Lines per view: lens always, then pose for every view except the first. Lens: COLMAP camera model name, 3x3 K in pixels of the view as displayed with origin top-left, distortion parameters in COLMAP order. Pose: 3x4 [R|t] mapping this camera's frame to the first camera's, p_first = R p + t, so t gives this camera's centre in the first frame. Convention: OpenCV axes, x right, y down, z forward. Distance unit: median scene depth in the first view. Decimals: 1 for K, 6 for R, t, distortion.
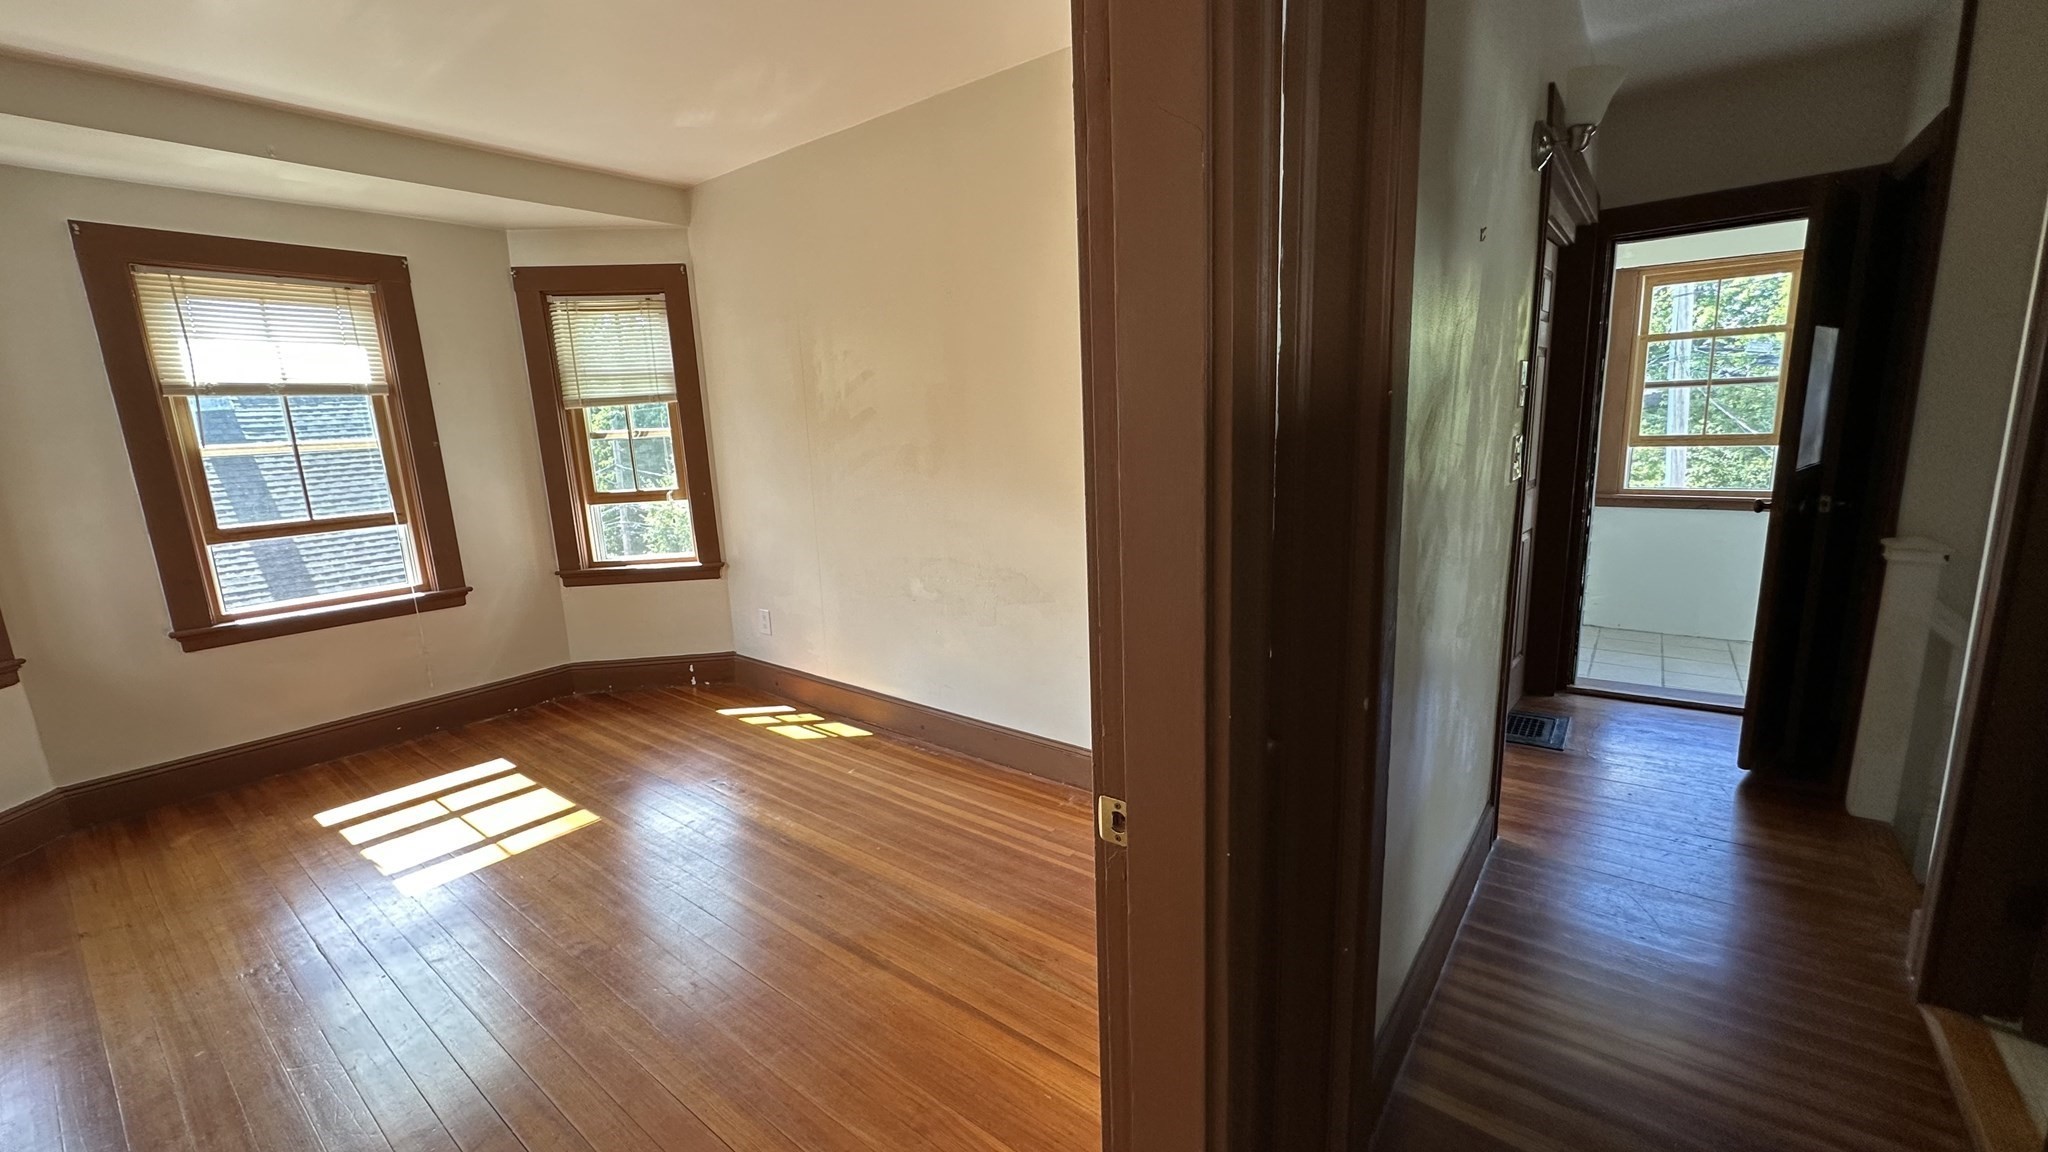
lens RADIAL K [[815.8, 0, 1022.3], [0, 815.8, 573.2], [0, 0, 1]] dist [-0.000522, 0.000280]
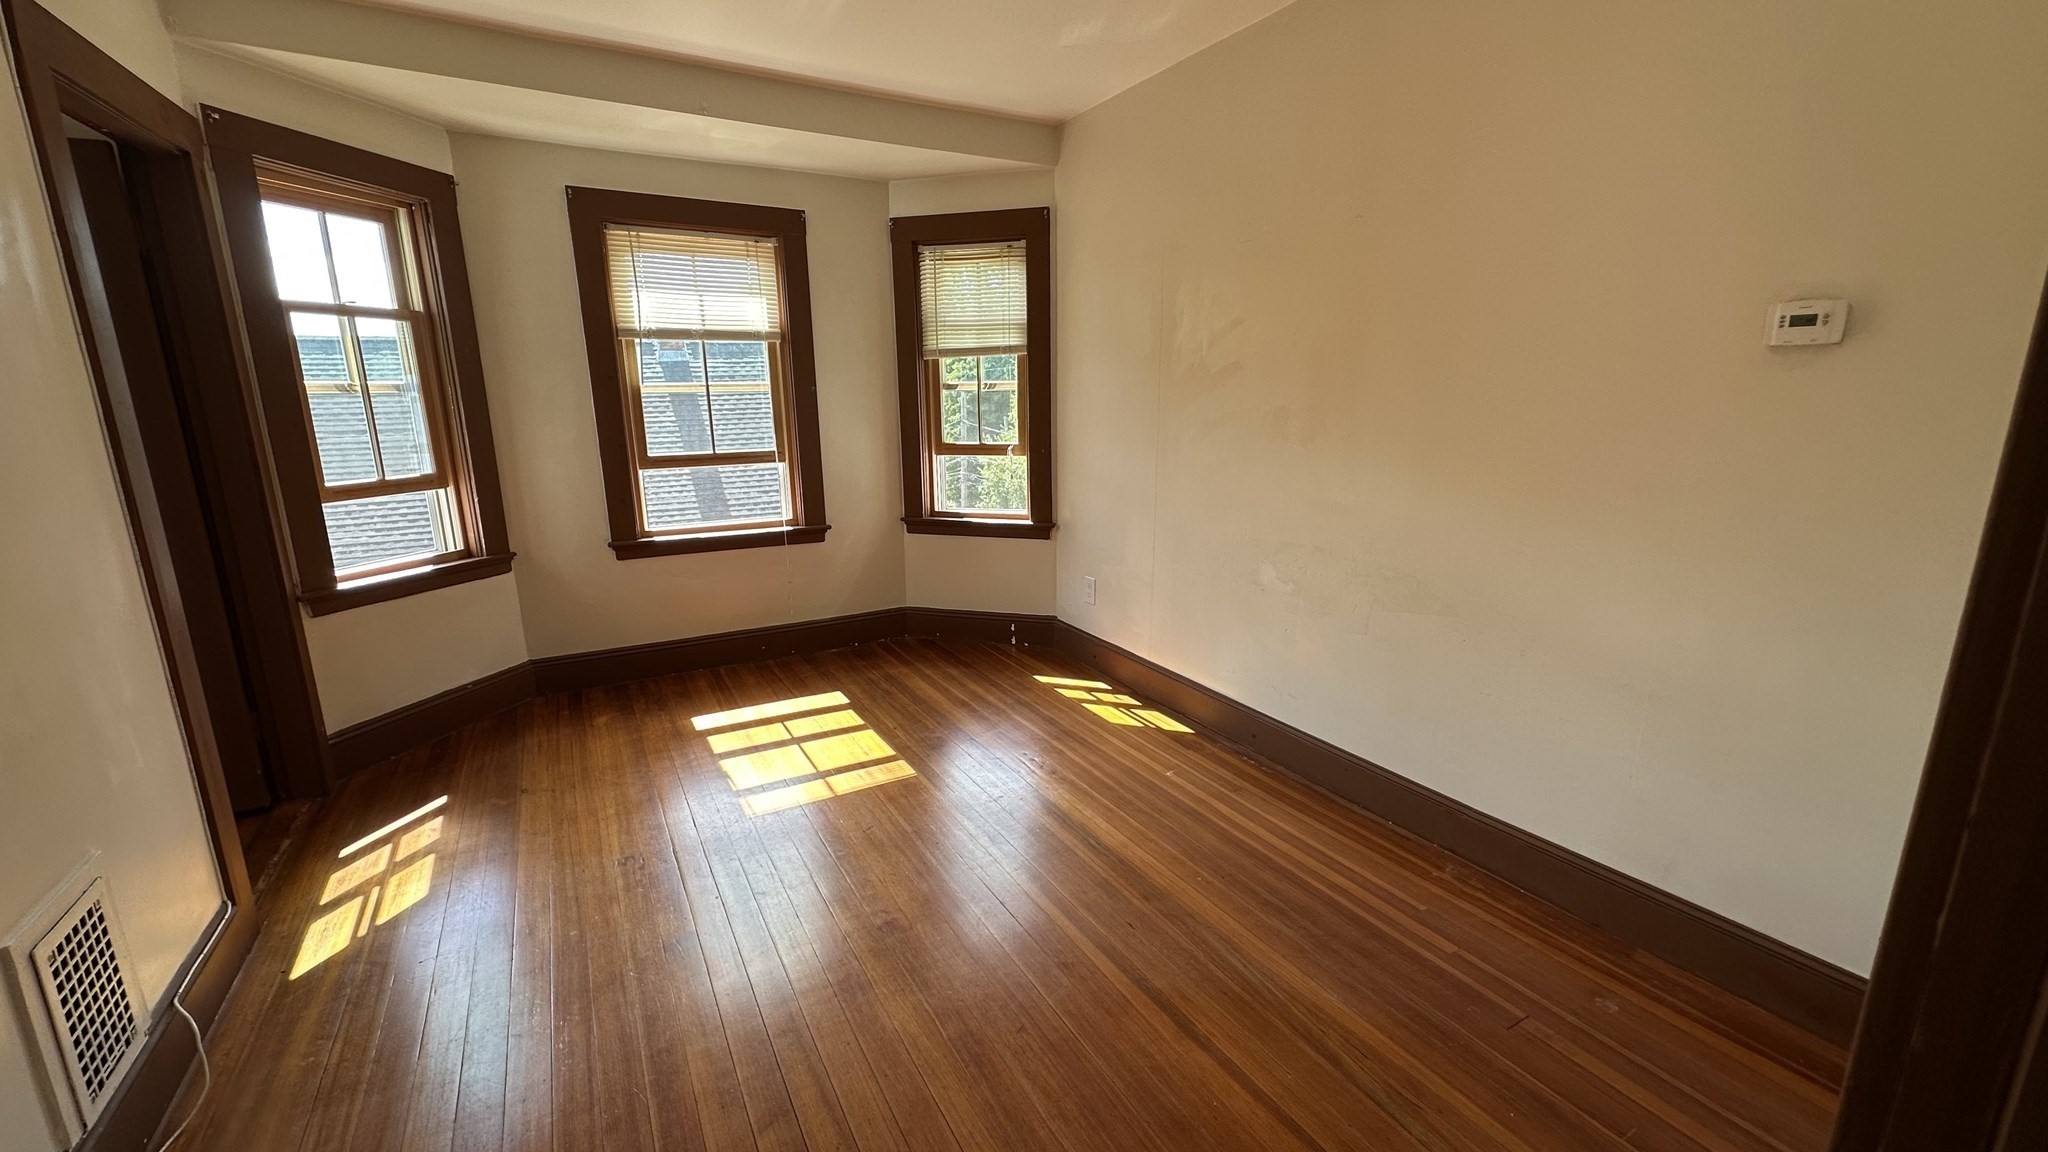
lens RADIAL K [[815.8, 0, 1022.2], [0, 815.8, 568.6], [0, 0, 1]] dist [-0.000522, 0.000280]
pose [[0.925318, 0.111457, -0.362442, -0.062495], [-0.098946, 0.993682, 0.052964, -0.009660], [0.366055, -0.013146, 0.930500, 0.120680]]
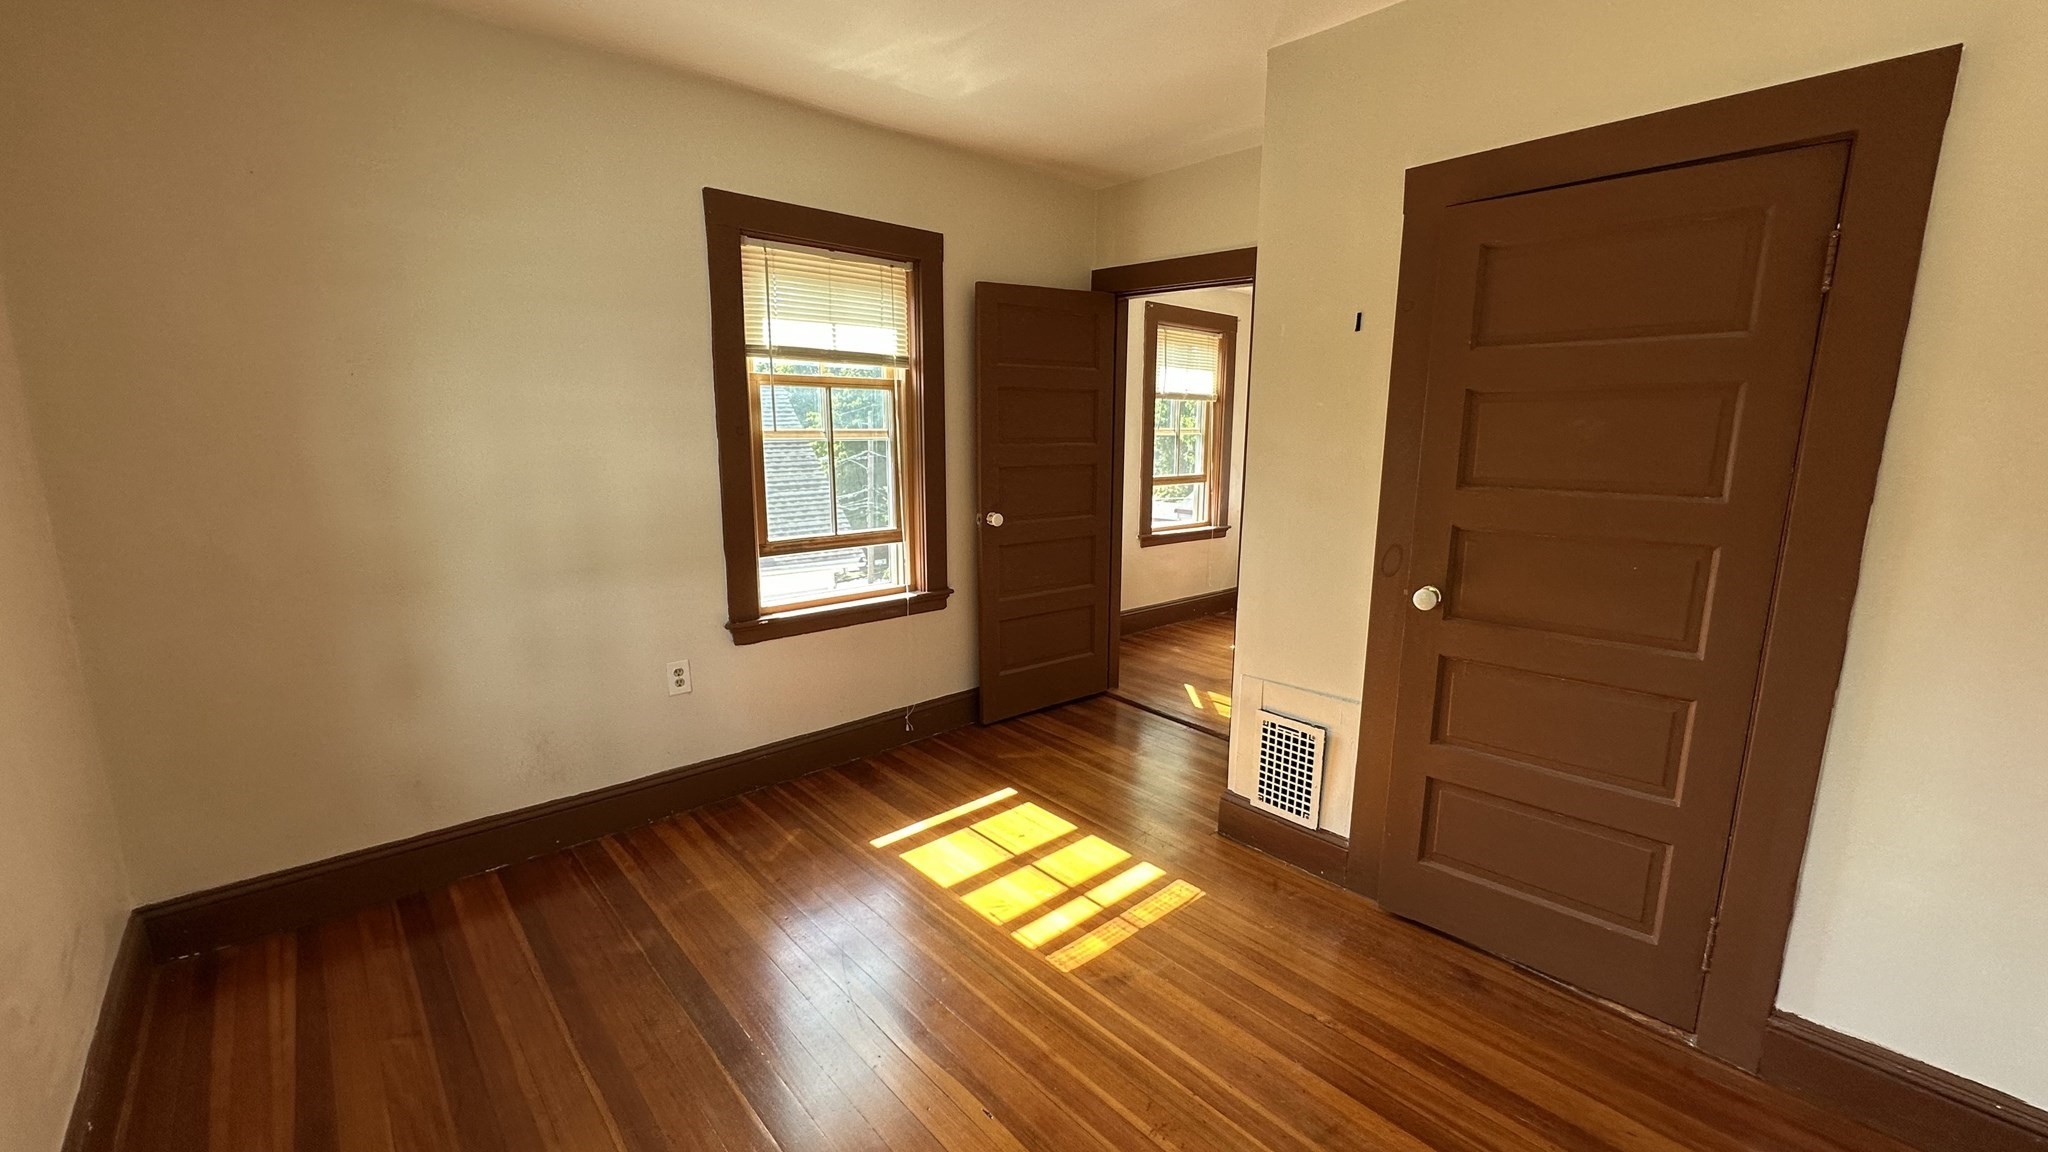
lens RADIAL K [[815.8, 0, 1017.3], [0, 815.8, 572.9], [0, 0, 1]] dist [-0.000522, 0.000280]
pose [[0.984794, 0.058021, -0.163754, -0.541992], [-0.060232, 0.998148, -0.008567, 0.002333], [0.162953, 0.018299, 0.986464, 0.112546]]
